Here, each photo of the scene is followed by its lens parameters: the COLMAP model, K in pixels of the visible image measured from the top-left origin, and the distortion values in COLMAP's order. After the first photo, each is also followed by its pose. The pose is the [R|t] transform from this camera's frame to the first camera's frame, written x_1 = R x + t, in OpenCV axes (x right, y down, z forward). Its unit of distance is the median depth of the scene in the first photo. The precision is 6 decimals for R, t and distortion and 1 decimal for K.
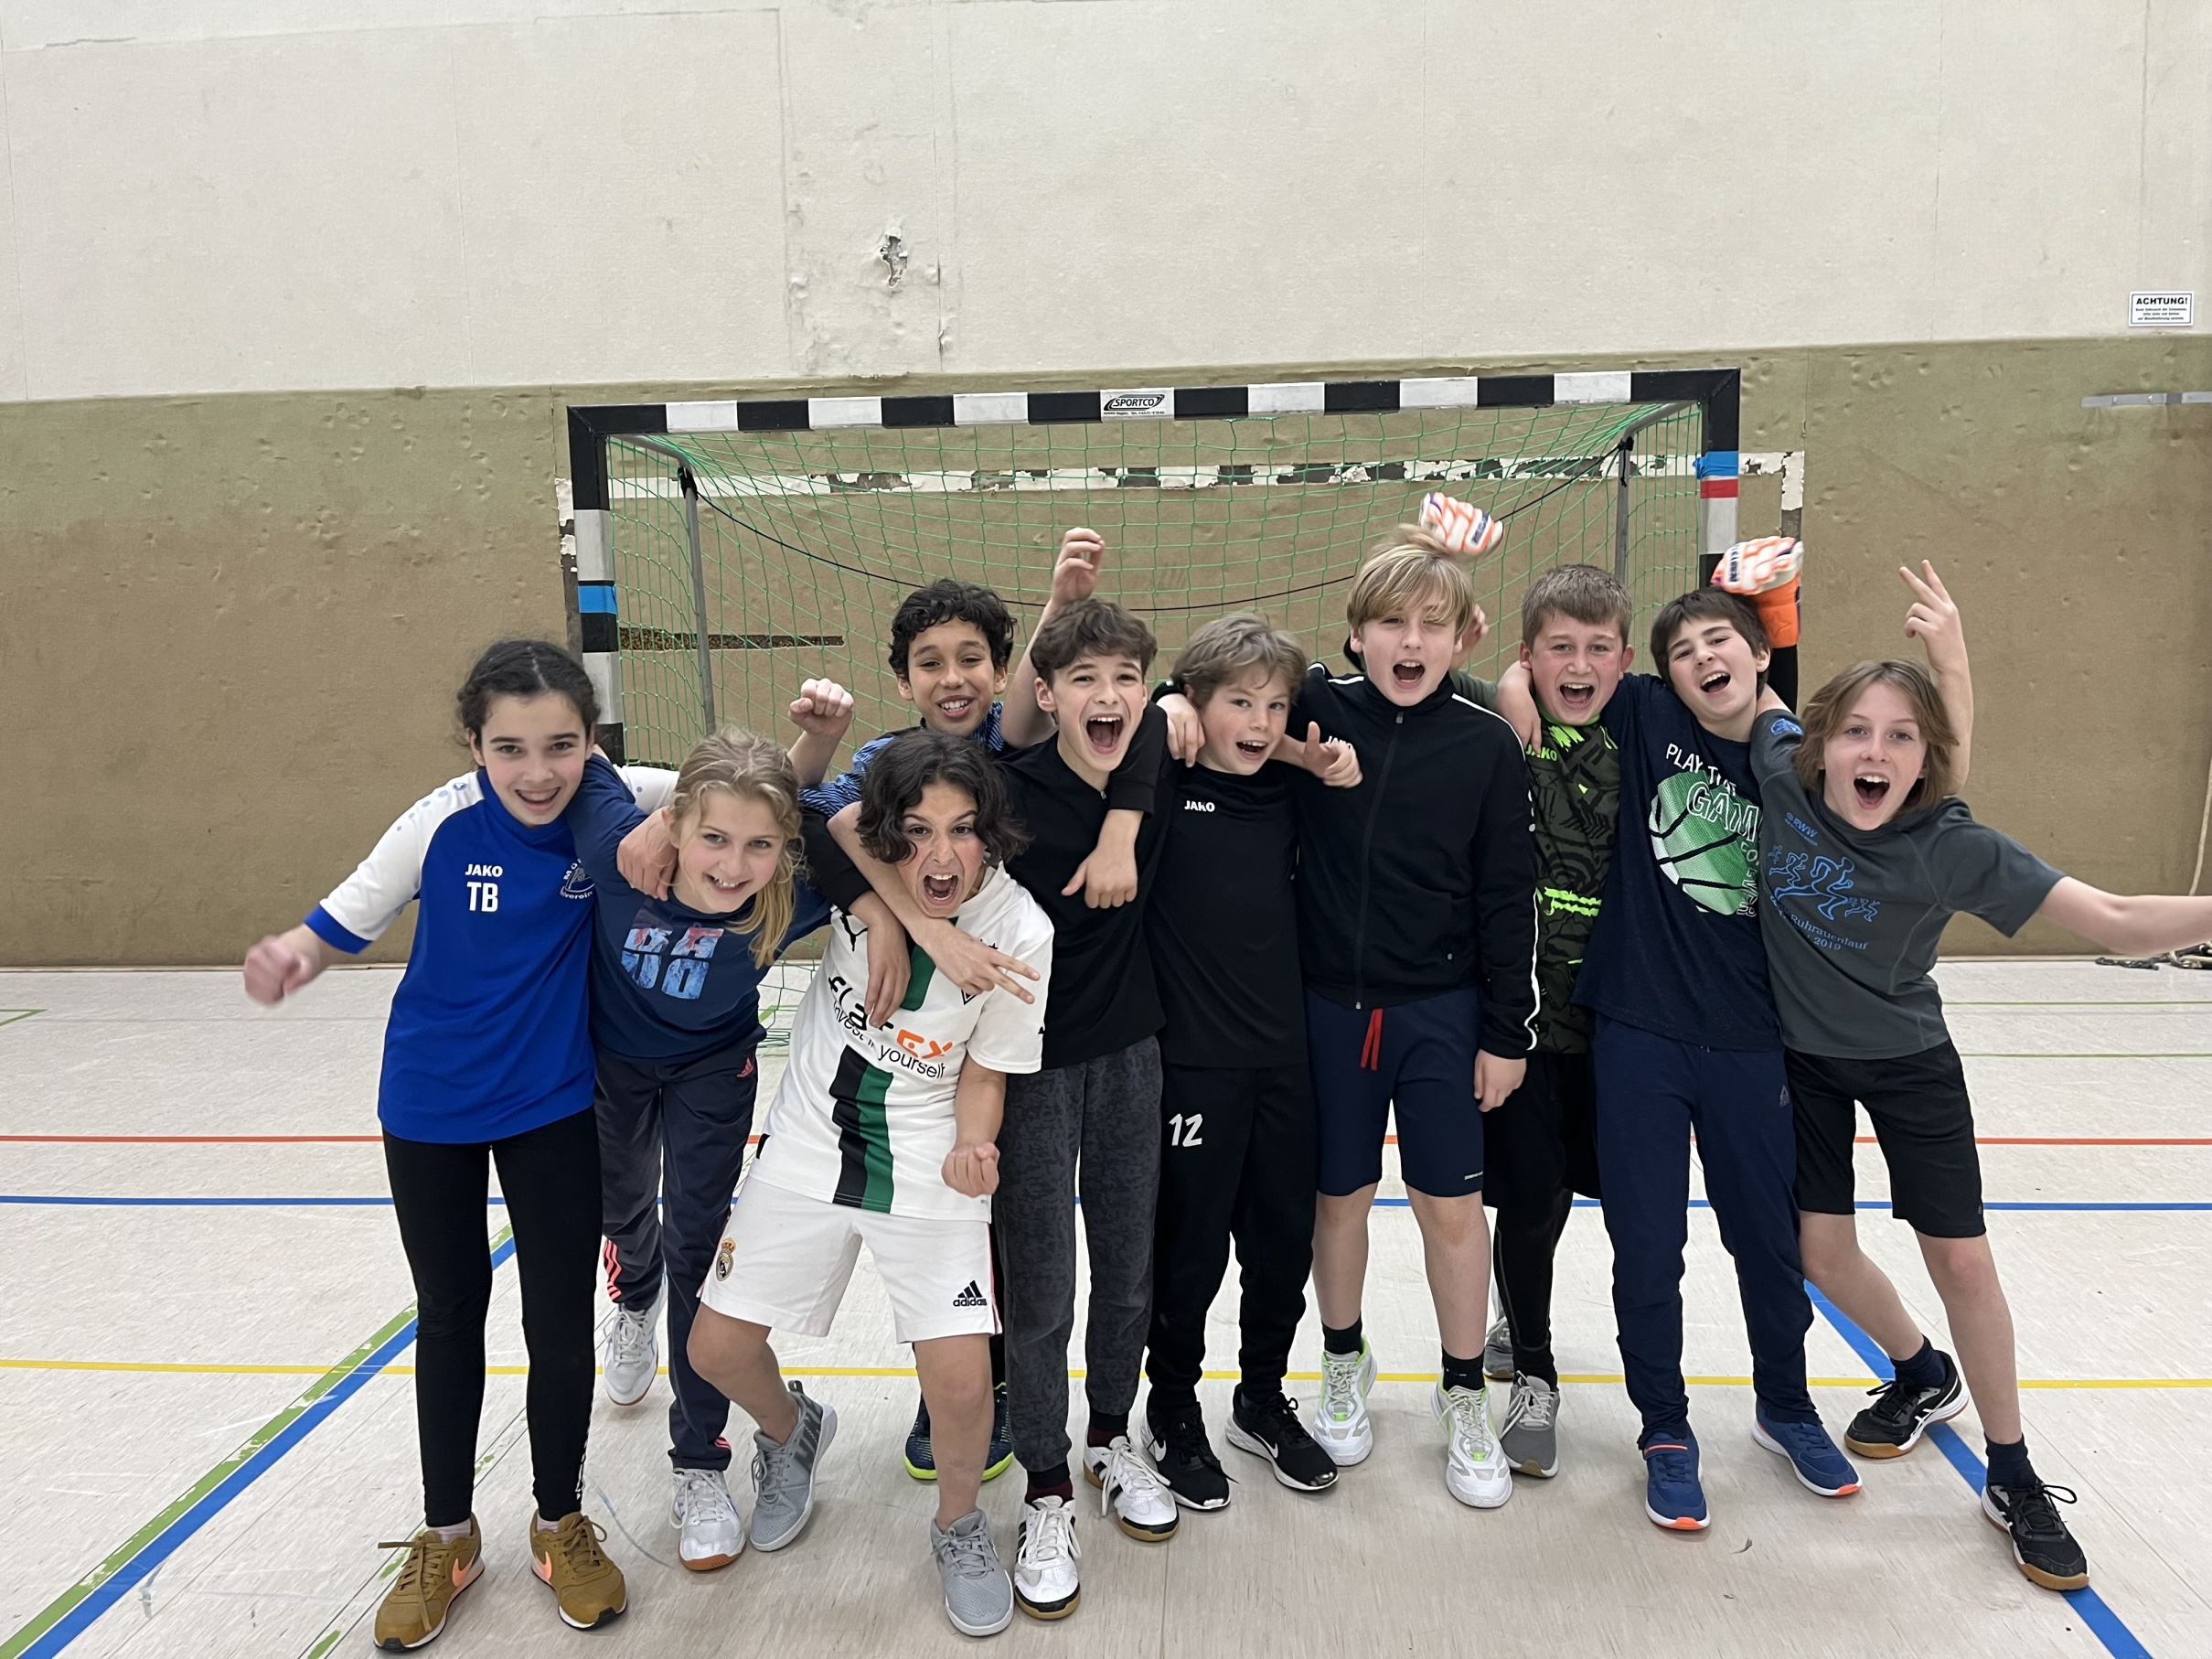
lens RADIAL K [[1555.6, 0, 1106.0], [0, 1555.6, 829.5], [0, 0, 1]] dist [0.044988, -0.000265]
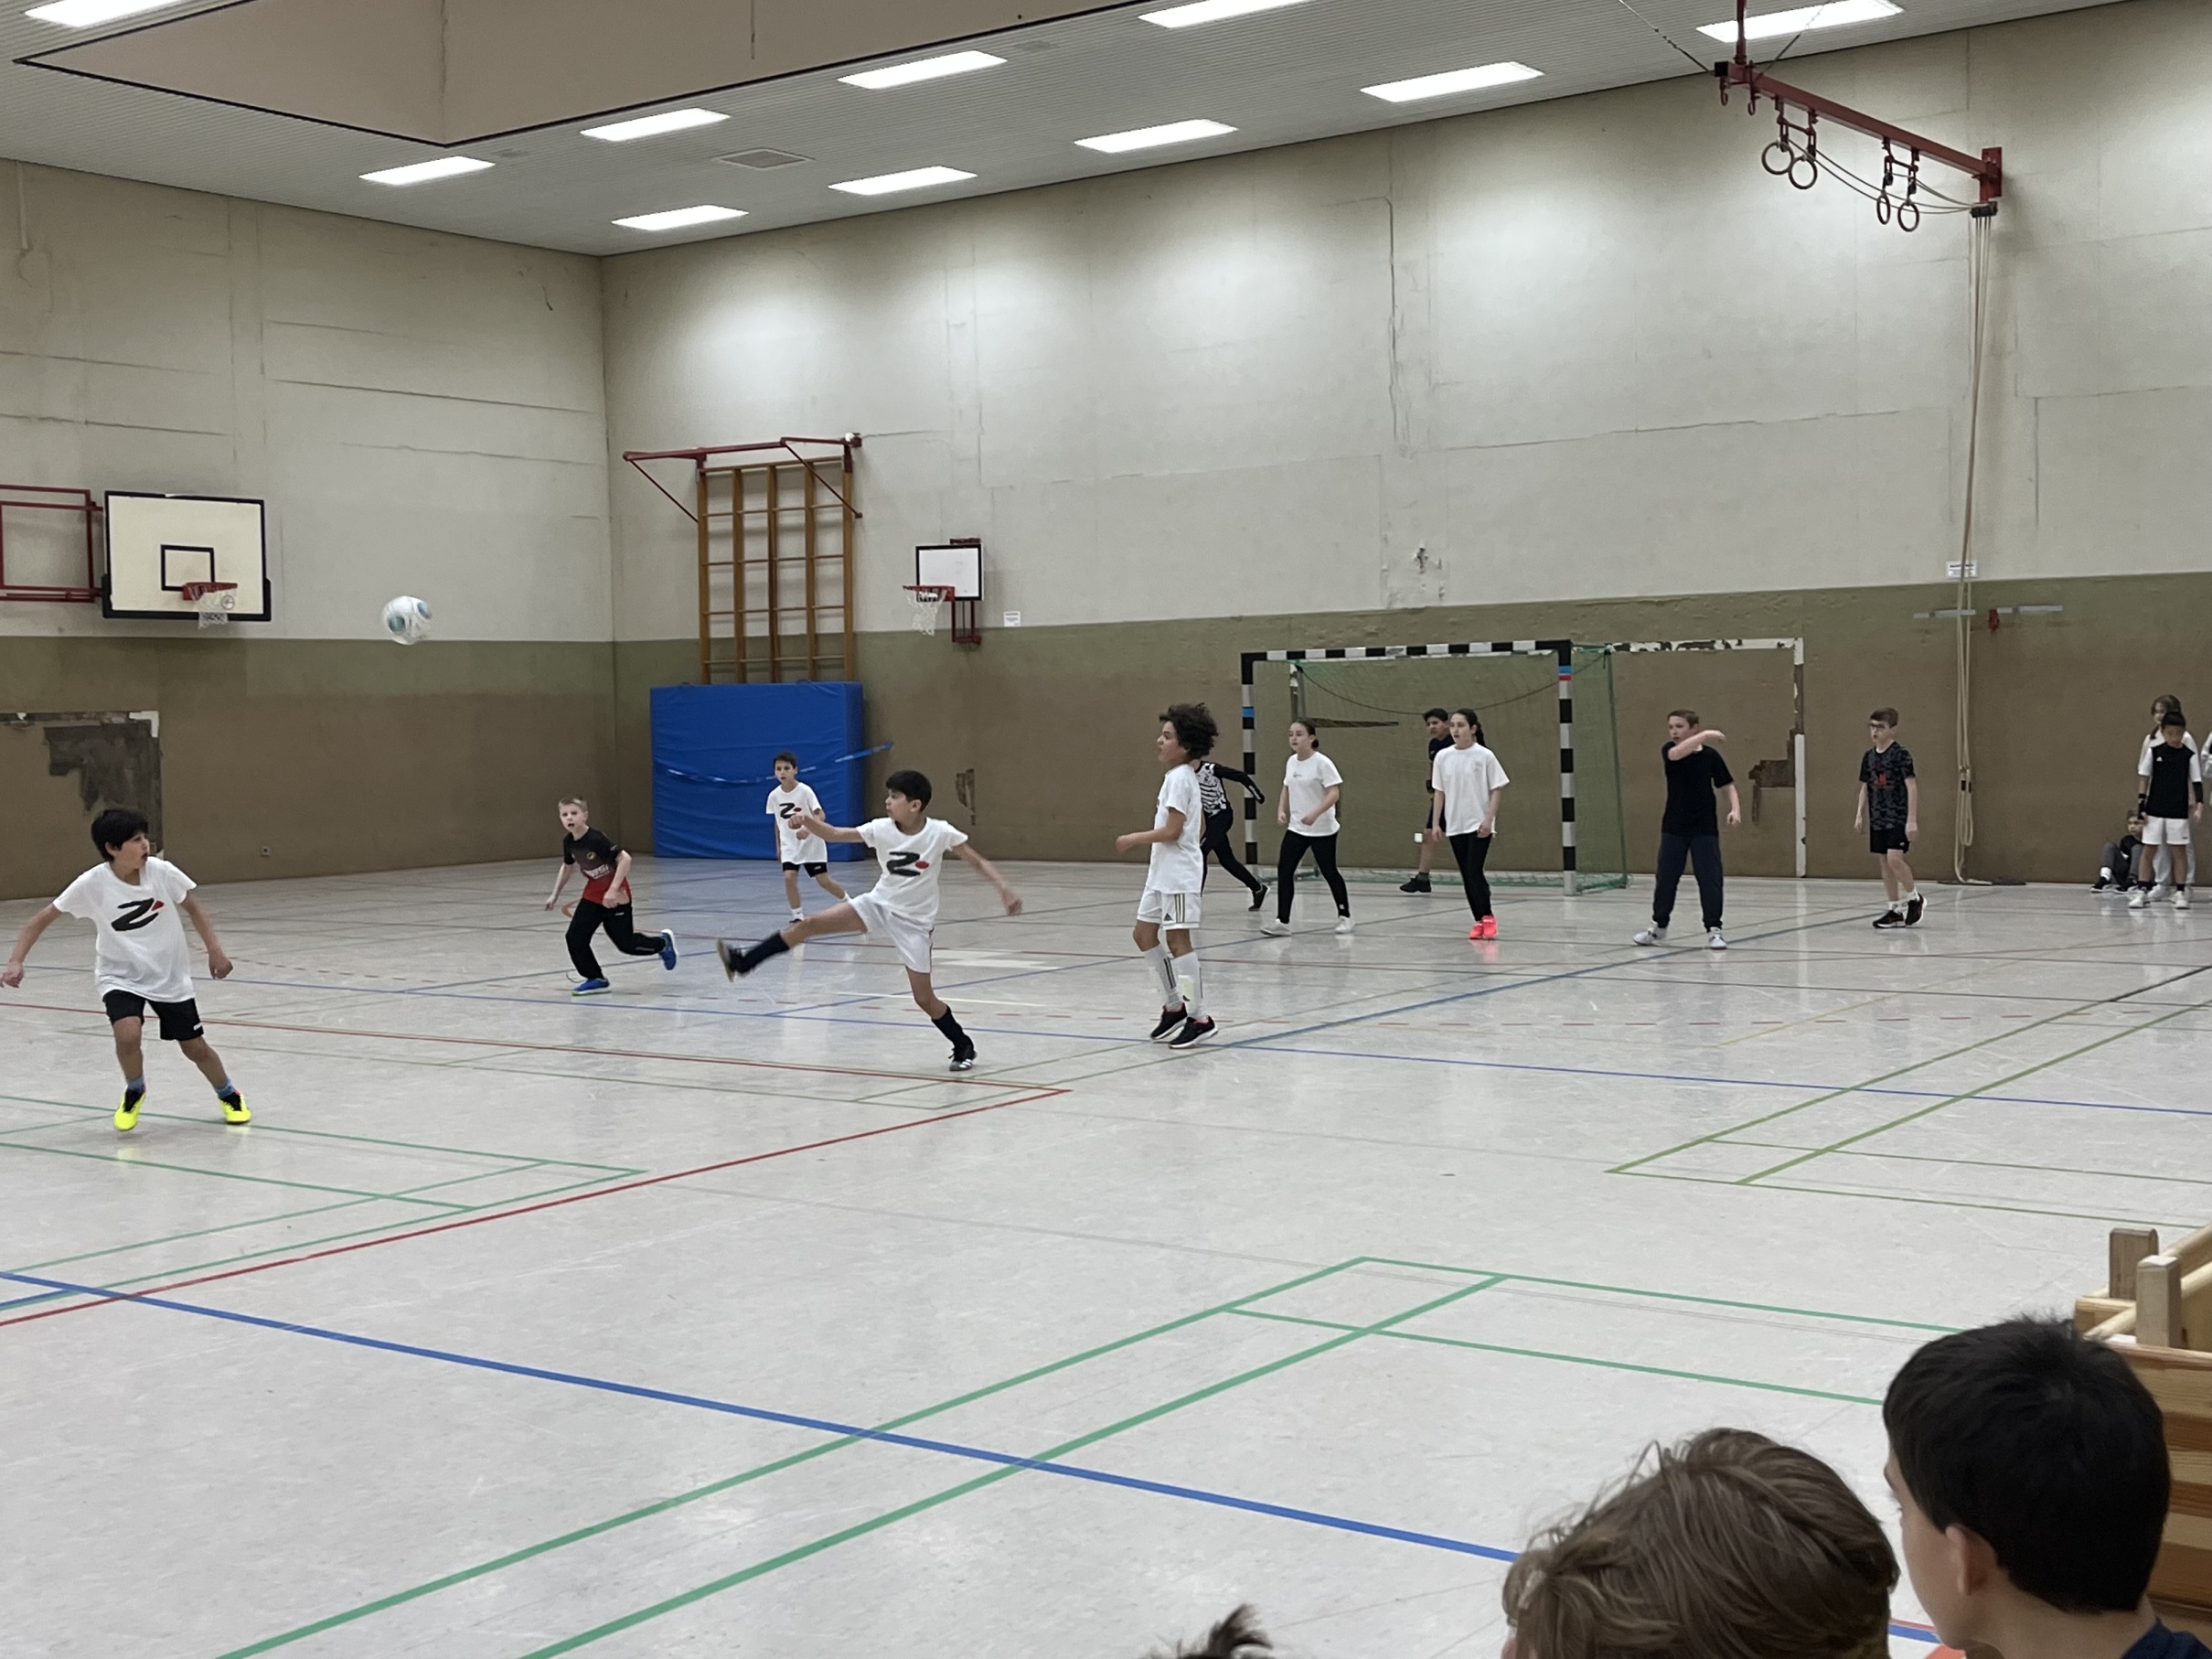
lens RADIAL K [[2700.4, 0, 1106.0], [0, 2700.4, 829.5], [0, 0, 1]] dist [0.002673, 0.007594]
pose [[0.836588, 0.021111, -0.547425, 1.633509], [-0.066573, 0.995769, -0.063337, 0.302225], [0.543772, 0.089431, 0.834454, -2.471333]]
